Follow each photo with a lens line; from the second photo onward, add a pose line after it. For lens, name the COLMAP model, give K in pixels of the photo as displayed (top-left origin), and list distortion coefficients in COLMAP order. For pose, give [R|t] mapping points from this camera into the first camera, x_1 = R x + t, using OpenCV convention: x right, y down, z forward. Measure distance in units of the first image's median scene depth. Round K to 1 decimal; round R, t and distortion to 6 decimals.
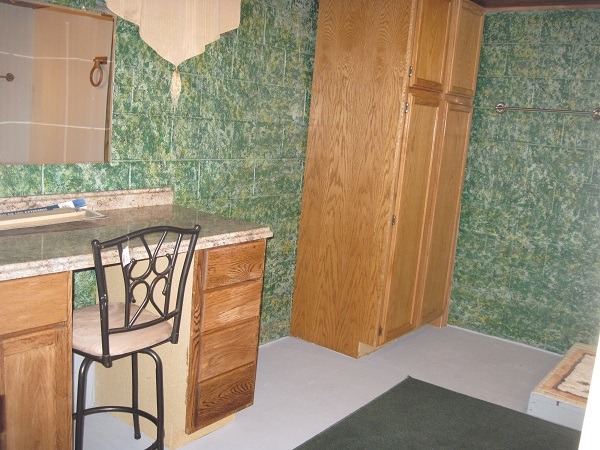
lens RADIAL K [[621.4, 0, 299.7], [0, 621.4, 222.9], [0, 0, 1]] dist [-0.110347, 0.000000]
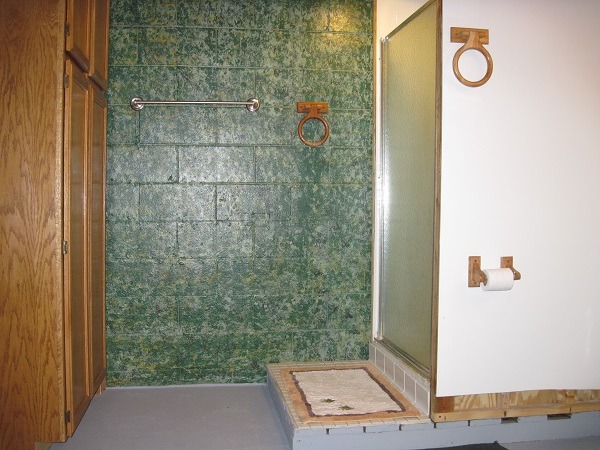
lens RADIAL K [[621.4, 0, 305.1], [0, 621.4, 235.2], [0, 0, 1]] dist [-0.110347, 0.000000]
pose [[0.689386, -0.113719, 0.715413, -0.122348], [0.167779, 0.985812, -0.004974, 0.025837], [-0.704697, 0.123460, 0.698684, 0.302705]]
